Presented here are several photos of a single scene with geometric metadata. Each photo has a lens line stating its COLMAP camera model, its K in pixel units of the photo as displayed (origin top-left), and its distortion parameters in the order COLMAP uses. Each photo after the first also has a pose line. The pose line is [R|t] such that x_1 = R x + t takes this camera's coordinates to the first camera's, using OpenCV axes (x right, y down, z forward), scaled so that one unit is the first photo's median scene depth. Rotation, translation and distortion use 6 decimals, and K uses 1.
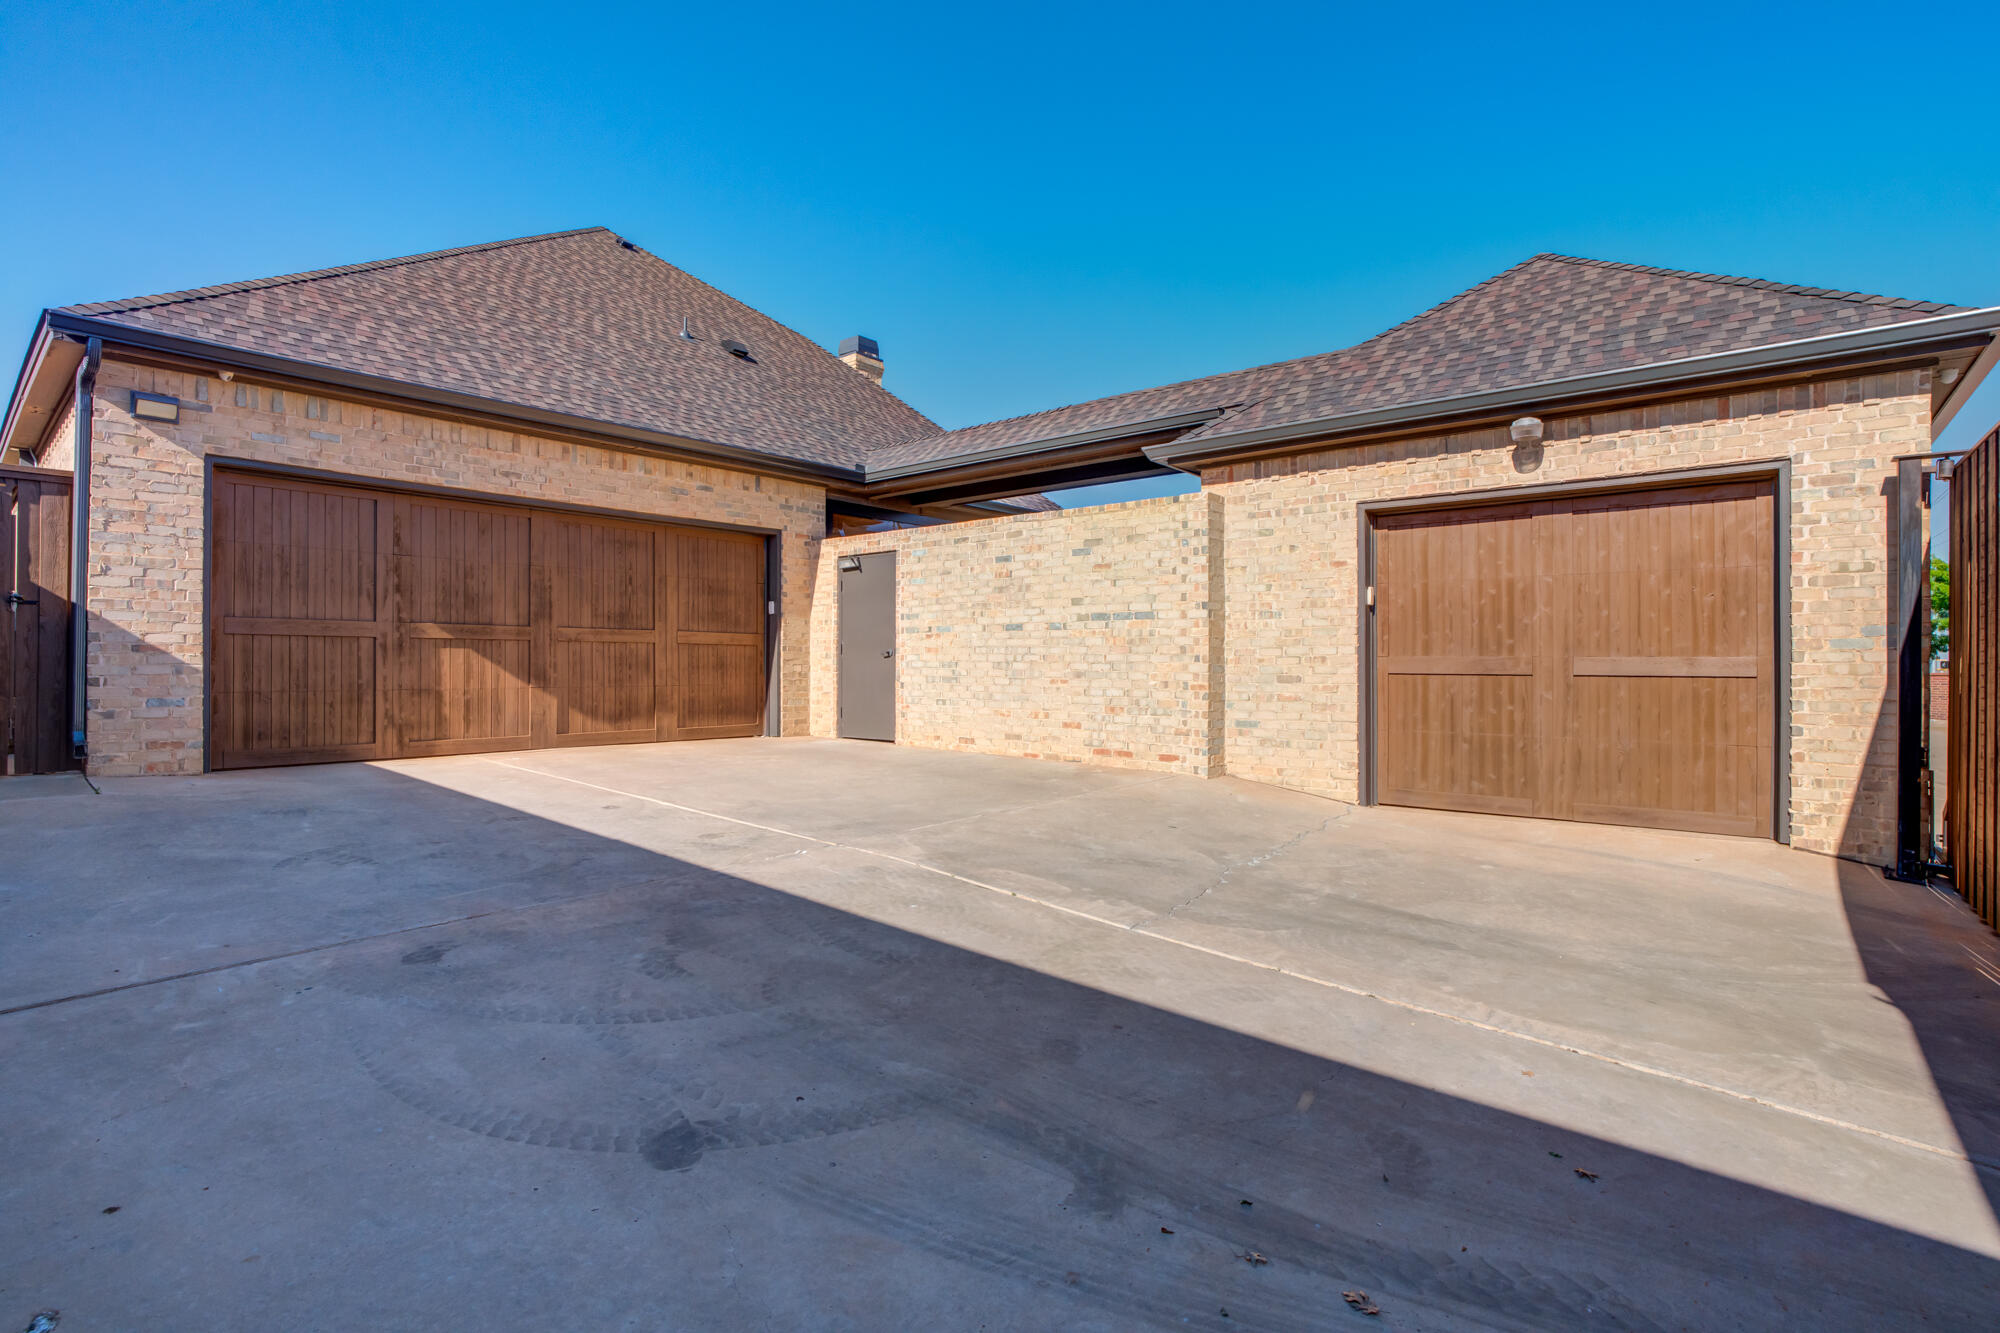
lens RADIAL K [[937.8, 0, 1005.2], [0, 937.8, 657.7], [0, 0, 1]] dist [-0.031990, 0.017803]
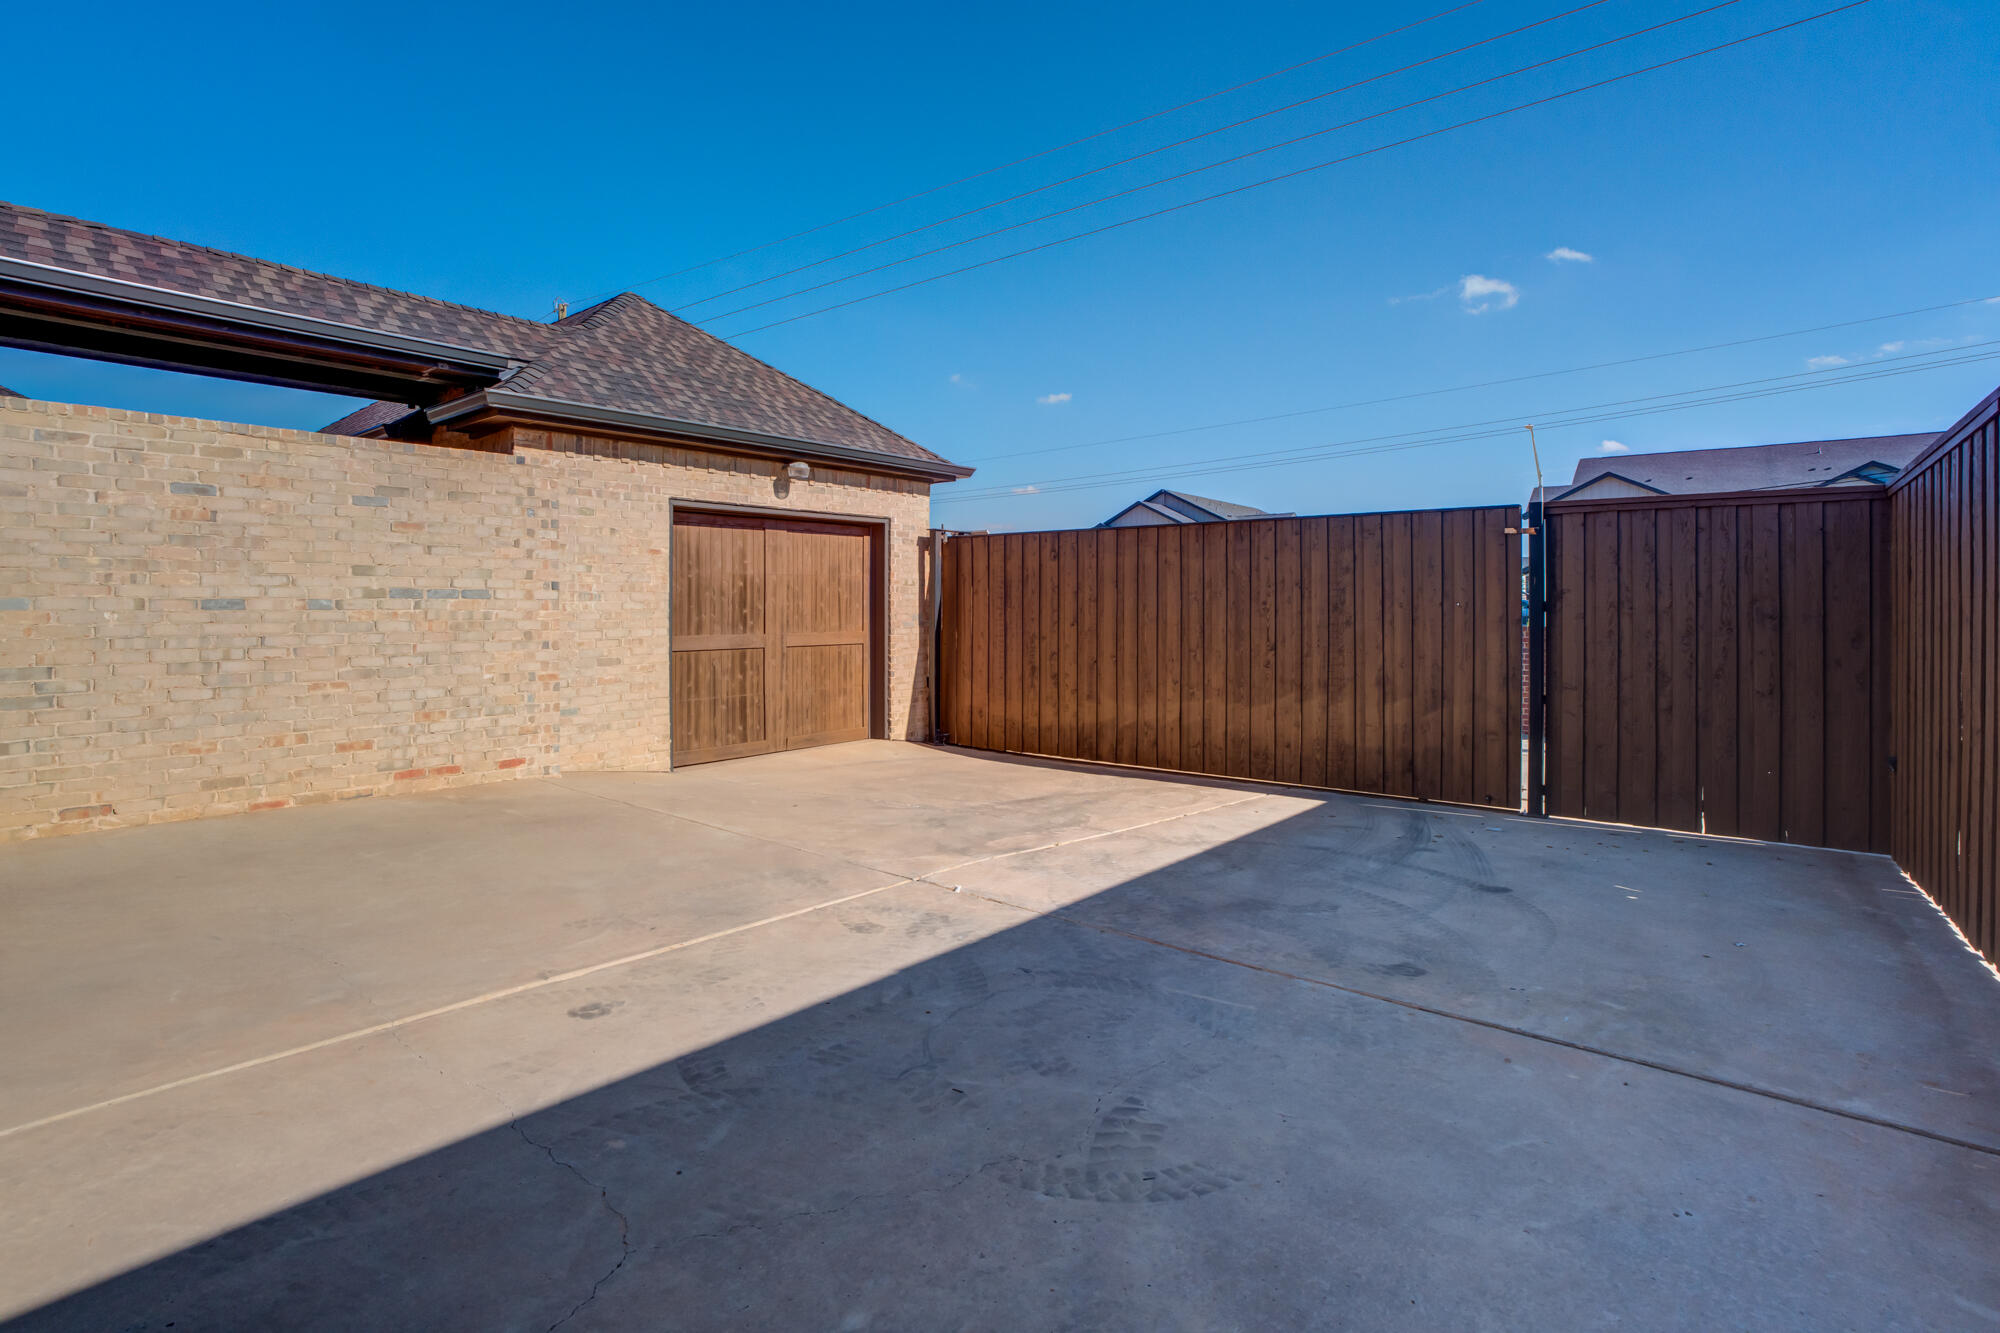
lens RADIAL K [[937.8, 0, 967.4], [0, 937.8, 610.9], [0, 0, 1]] dist [-0.031990, 0.017803]
pose [[0.034135, -0.008262, 0.999383, -0.662079], [-0.004020, 0.999957, 0.008404, -0.040347], [-0.999409, -0.004305, 0.034100, 0.566282]]
